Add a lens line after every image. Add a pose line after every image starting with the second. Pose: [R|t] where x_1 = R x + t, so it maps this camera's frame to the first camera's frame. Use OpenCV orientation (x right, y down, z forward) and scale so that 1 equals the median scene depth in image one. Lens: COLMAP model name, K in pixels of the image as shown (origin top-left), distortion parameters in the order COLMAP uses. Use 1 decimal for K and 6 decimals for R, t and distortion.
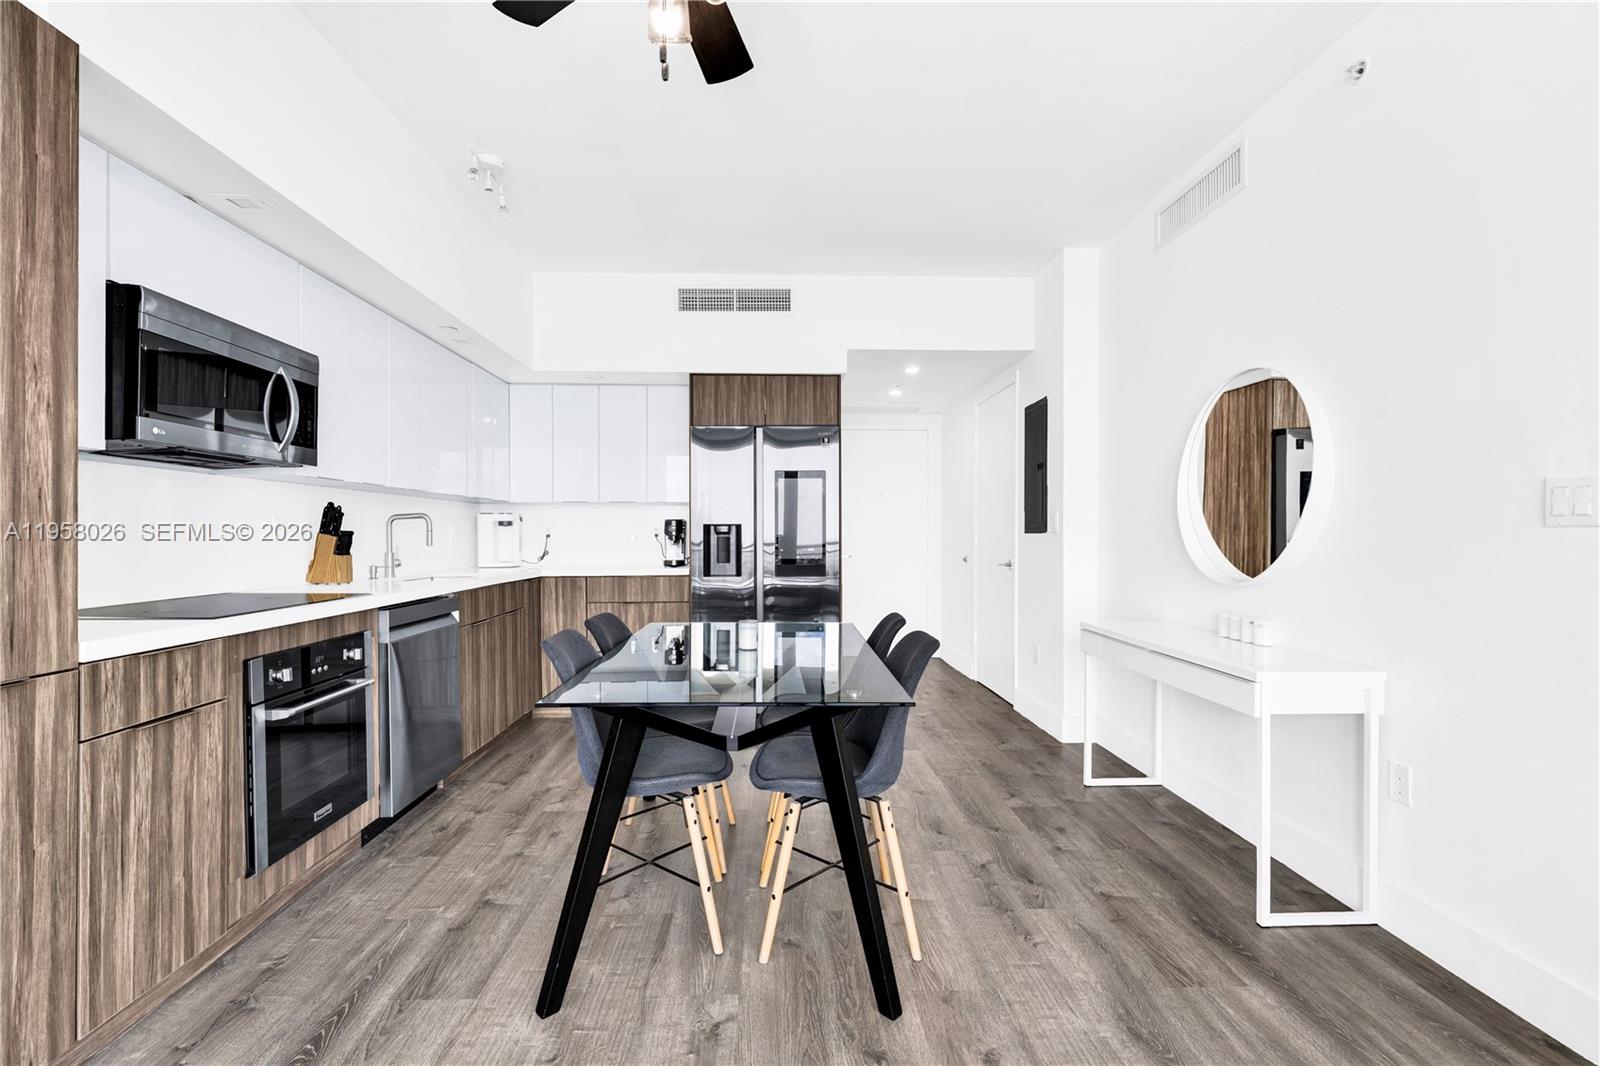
lens RADIAL K [[733.6, 0, 777.1], [0, 733.6, 540.1], [0, 0, 1]] dist [0.001431, -0.000040]
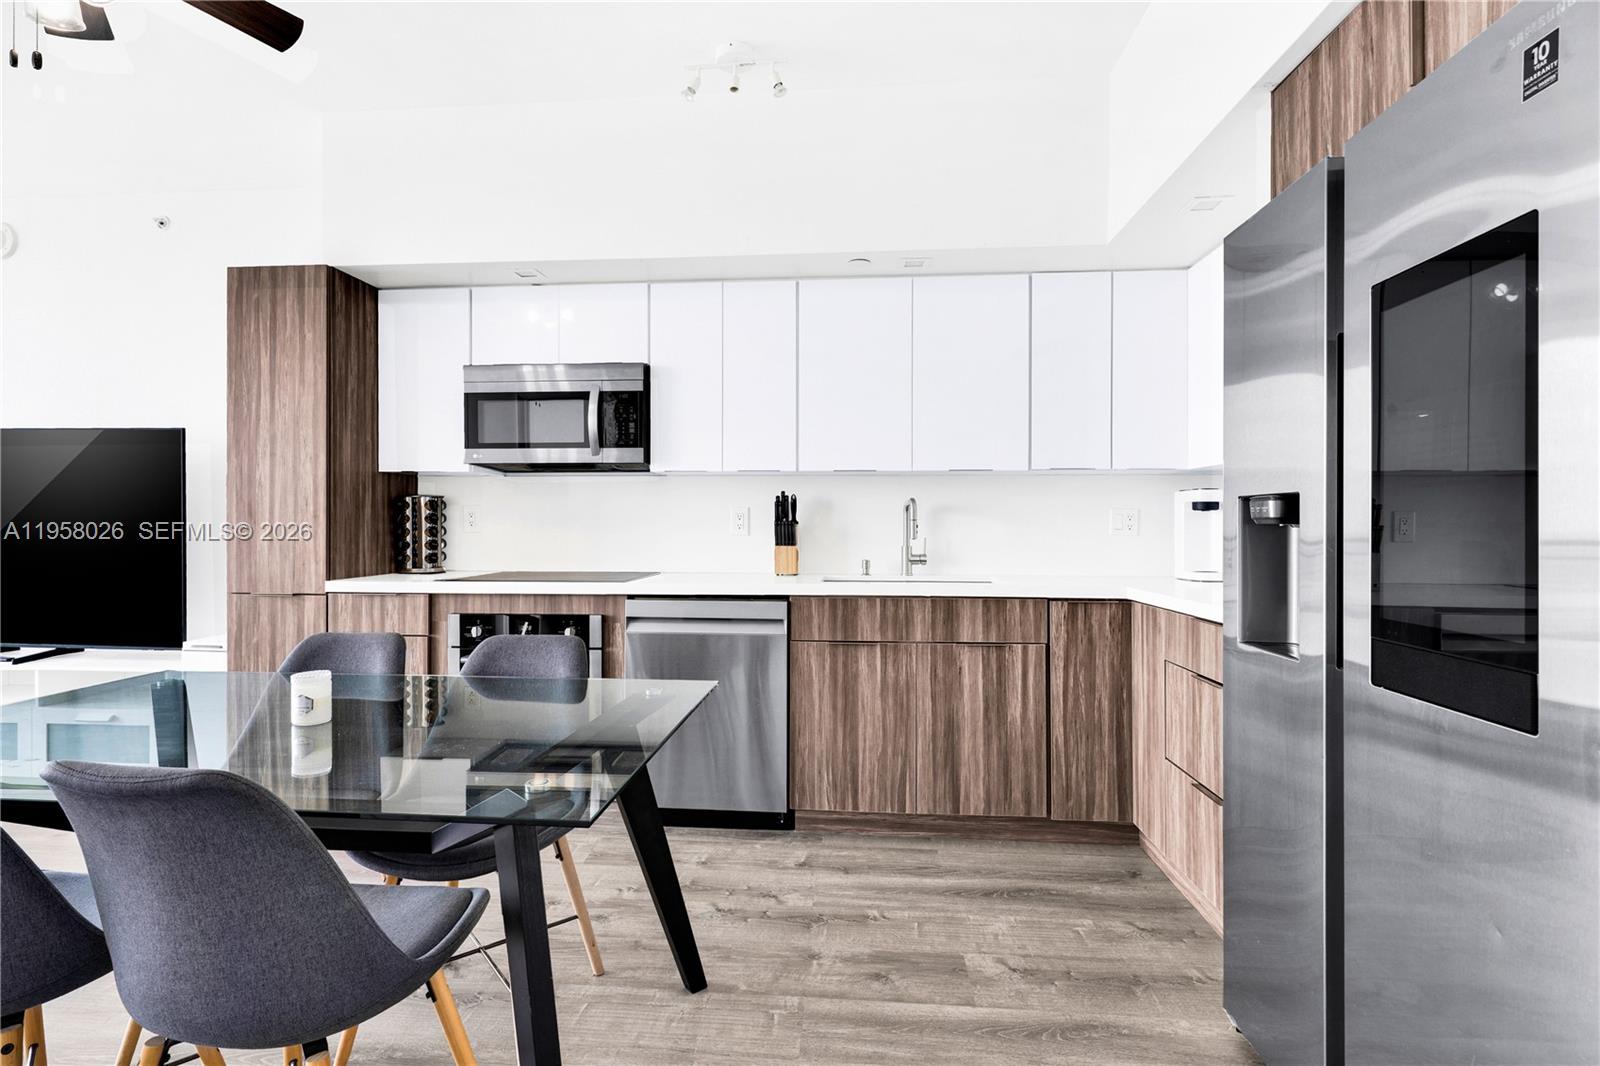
lens RADIAL K [[756.0, 0, 773.3], [0, 756.0, 522.4], [0, 0, 1]] dist [0.002203, 0.000232]
pose [[-0.107795, -0.000182, -0.994173, 0.489660], [-0.008752, 0.999961, 0.000766, -0.012694], [0.994135, 0.008784, -0.107793, 1.342161]]
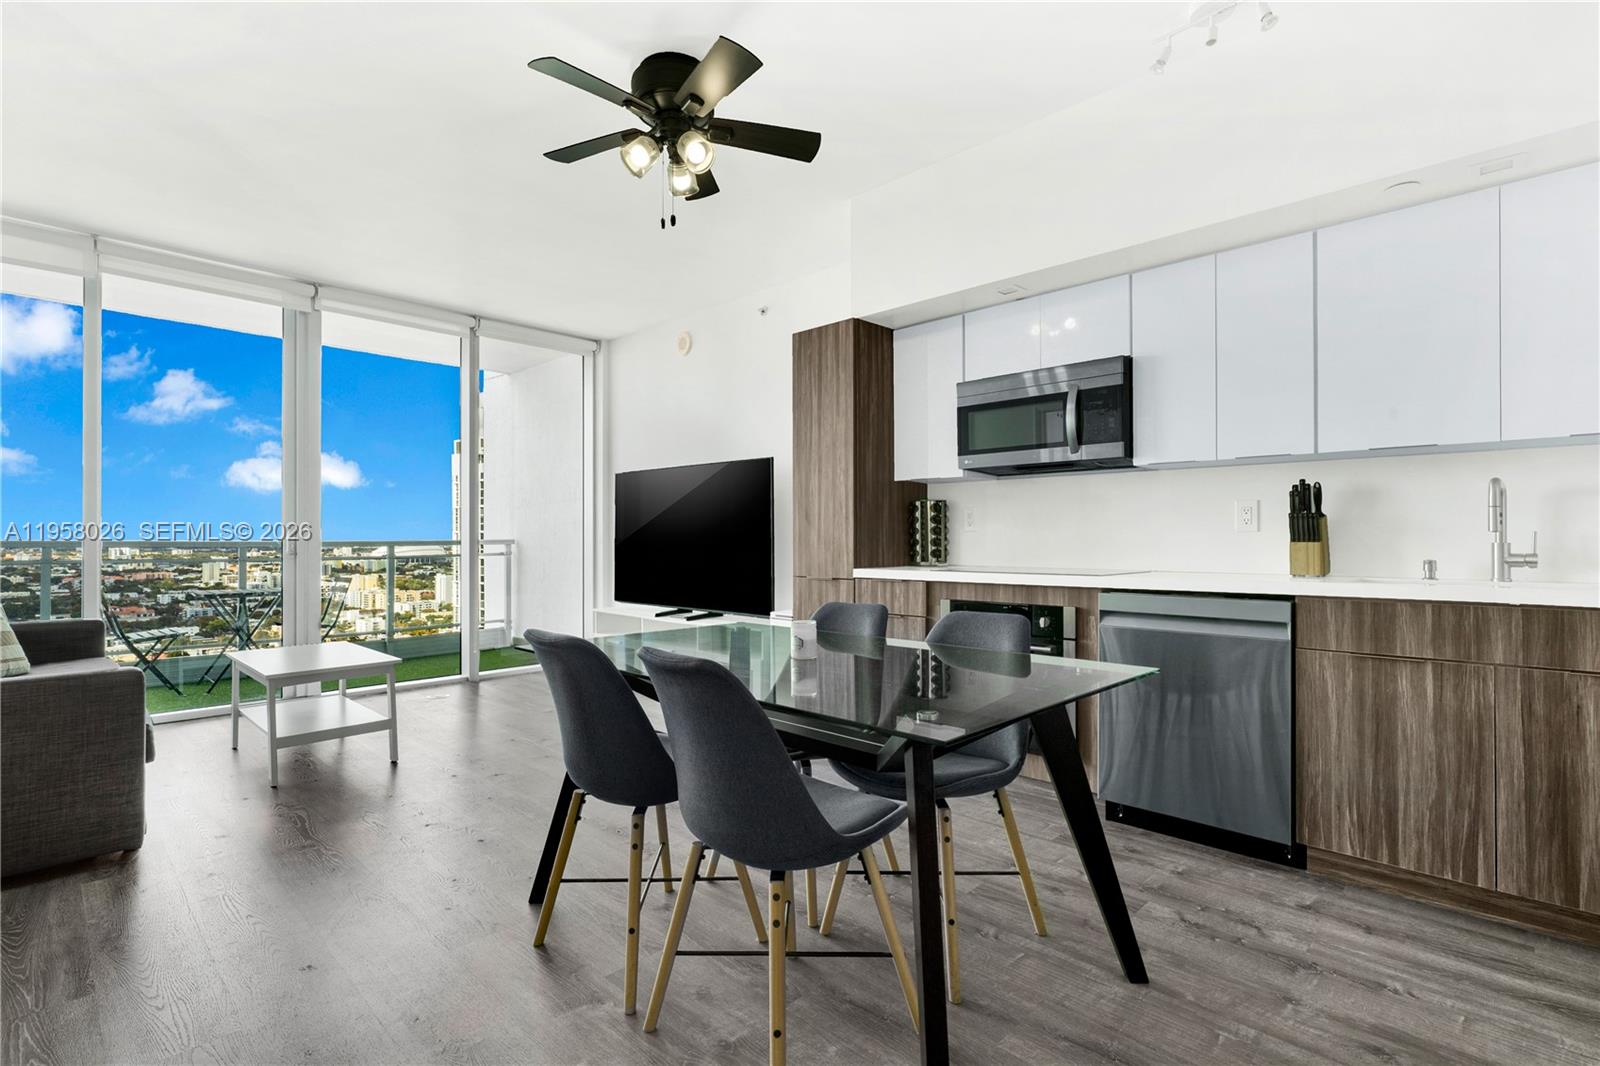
lens RADIAL K [[729.7, 0, 800.0], [0, 729.7, 533.0], [0, 0, 1]] dist [0.001604, 0.000228]
pose [[-0.701671, -0.001520, -0.712499, 0.486451], [-0.001152, 0.999999, -0.000999, 0.015602], [0.712500, 0.000120, -0.701672, 1.445145]]
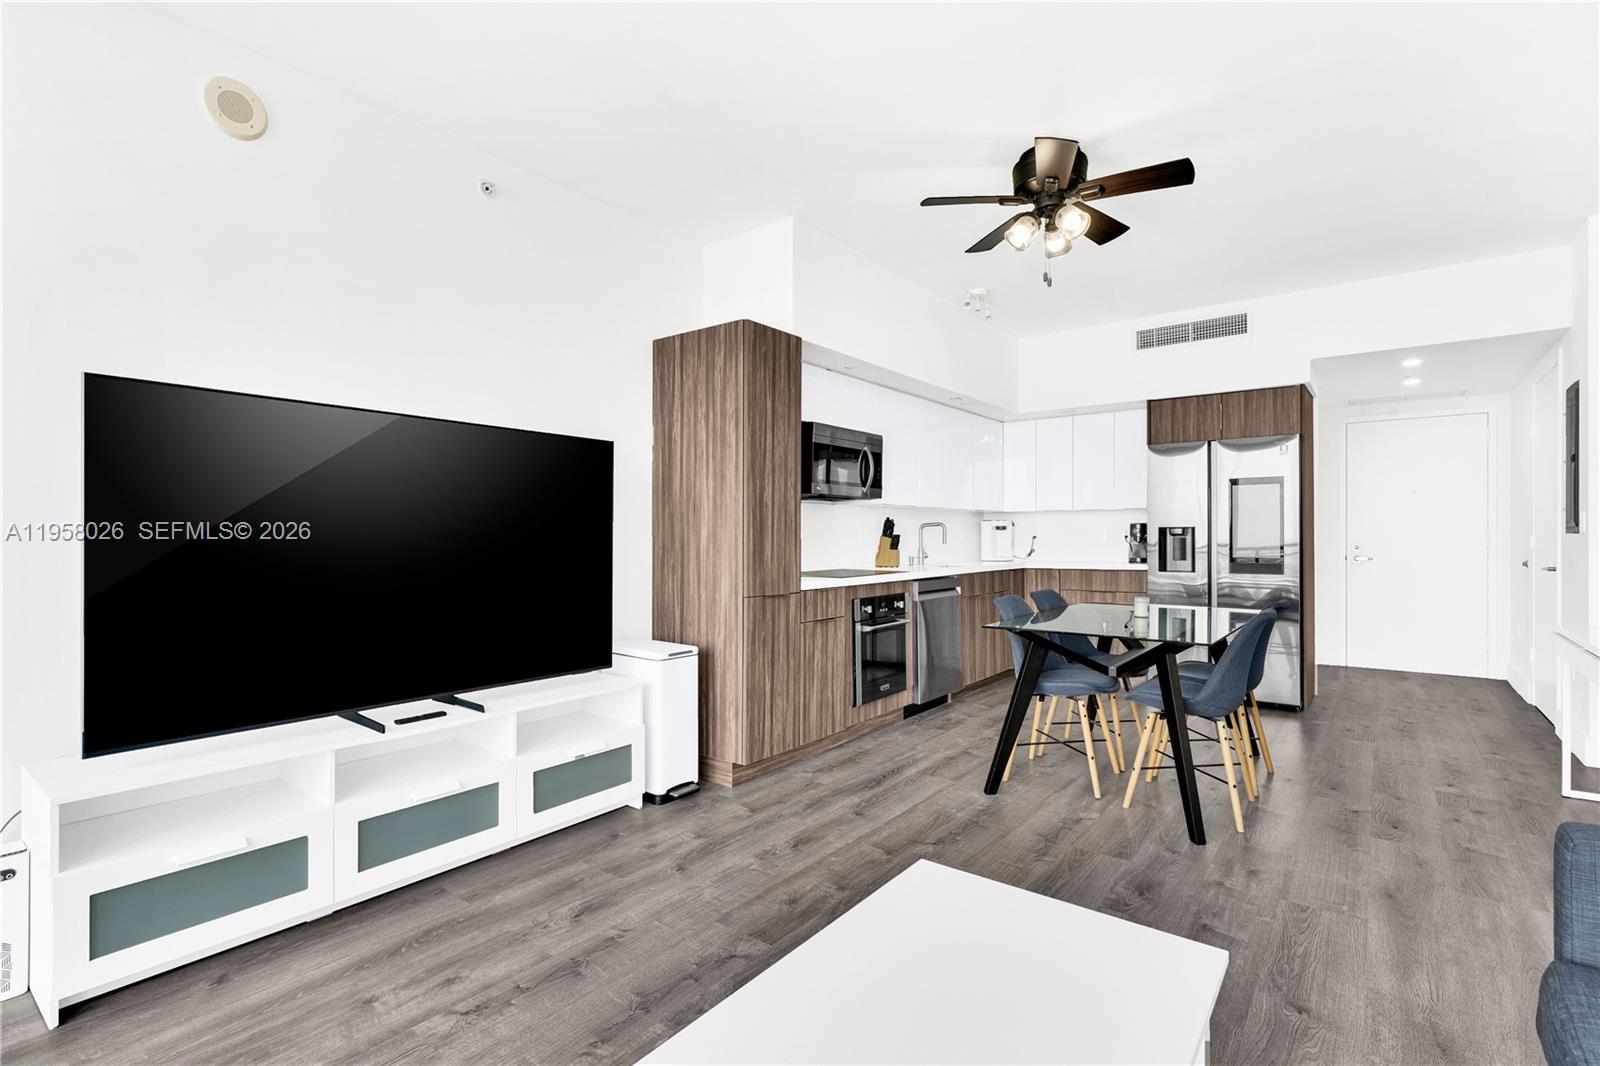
lens RADIAL K [[774.7, 0, 800.0], [0, 774.7, 533.0], [0, 0, 1]] dist [0.001619, 0.000185]
pose [[0.793565, -0.004561, -0.608468, 0.349881], [-0.001898, 0.999948, -0.009971, 0.001650], [0.608482, 0.009067, 0.793516, -0.596272]]
